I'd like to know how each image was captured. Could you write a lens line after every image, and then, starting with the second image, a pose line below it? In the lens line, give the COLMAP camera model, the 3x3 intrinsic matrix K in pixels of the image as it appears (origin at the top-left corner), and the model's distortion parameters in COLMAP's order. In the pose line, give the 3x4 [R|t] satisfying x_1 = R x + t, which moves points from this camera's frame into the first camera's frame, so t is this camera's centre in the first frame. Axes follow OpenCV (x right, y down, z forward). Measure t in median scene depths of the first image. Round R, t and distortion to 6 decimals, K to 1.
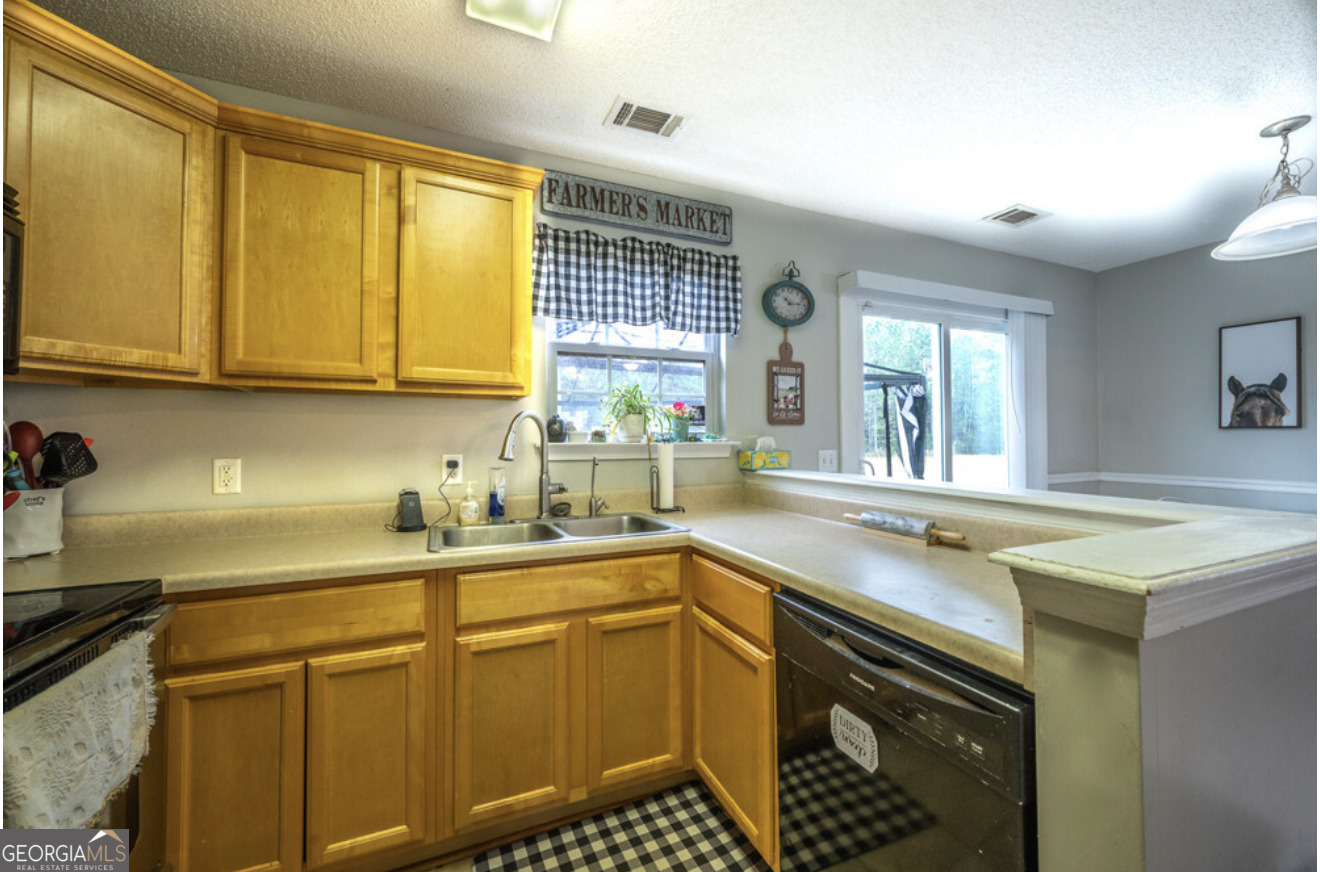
lens RADIAL K [[517.2, 0, 662.7], [0, 517.2, 430.8], [0, 0, 1]] dist [0.001012, -0.000522]
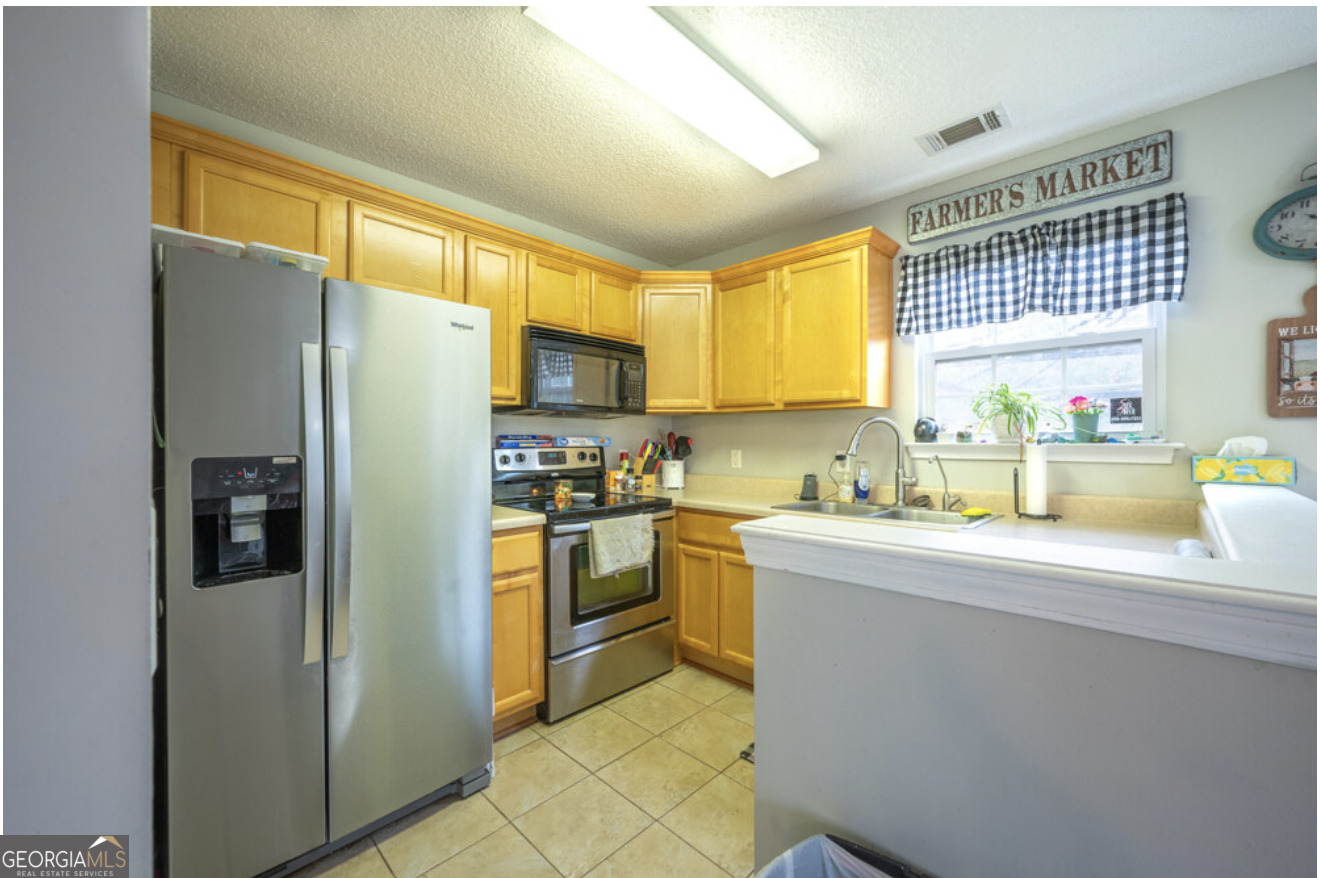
lens RADIAL K [[515.4, 0, 658.9], [0, 515.4, 439.2], [0, 0, 1]] dist [-0.011986, -0.000102]
pose [[0.365826, 0.001037, -0.930683, 0.604847], [0.014795, 0.999867, 0.006930, -0.000889], [0.930565, -0.016305, 0.365762, 0.043418]]
